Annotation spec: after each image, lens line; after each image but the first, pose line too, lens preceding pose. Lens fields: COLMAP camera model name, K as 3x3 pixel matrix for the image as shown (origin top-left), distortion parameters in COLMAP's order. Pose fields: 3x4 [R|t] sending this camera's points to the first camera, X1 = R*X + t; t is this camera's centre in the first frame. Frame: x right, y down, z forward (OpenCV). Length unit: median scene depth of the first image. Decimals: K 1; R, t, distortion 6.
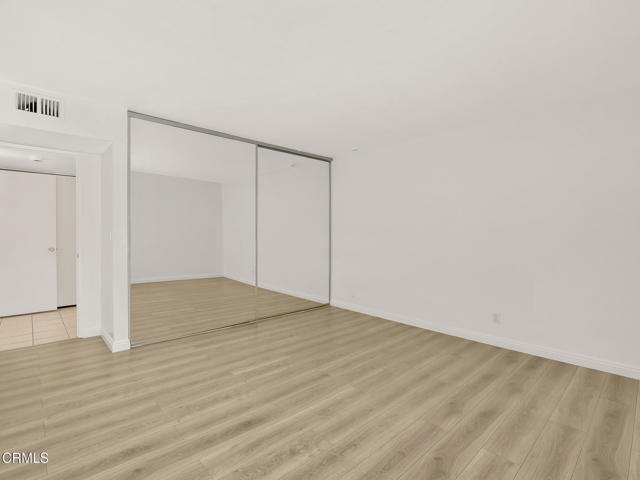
lens RADIAL K [[311.7, 0, 318.5], [0, 311.7, 236.6], [0, 0, 1]] dist [-0.001238, -0.000534]
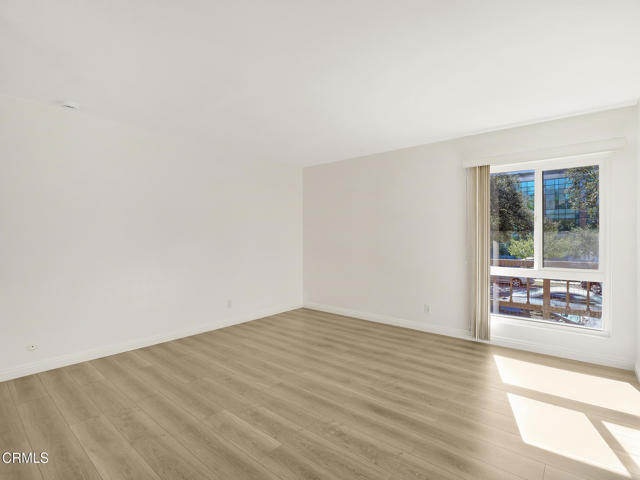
lens RADIAL K [[311.7, 0, 318.7], [0, 311.7, 240.8], [0, 0, 1]] dist [-0.001238, -0.000534]
pose [[-0.123459, -0.011519, 0.992283, -0.875200], [0.007377, 0.999894, 0.012525, -0.022337], [-0.992322, 0.008866, -0.123361, 0.898188]]
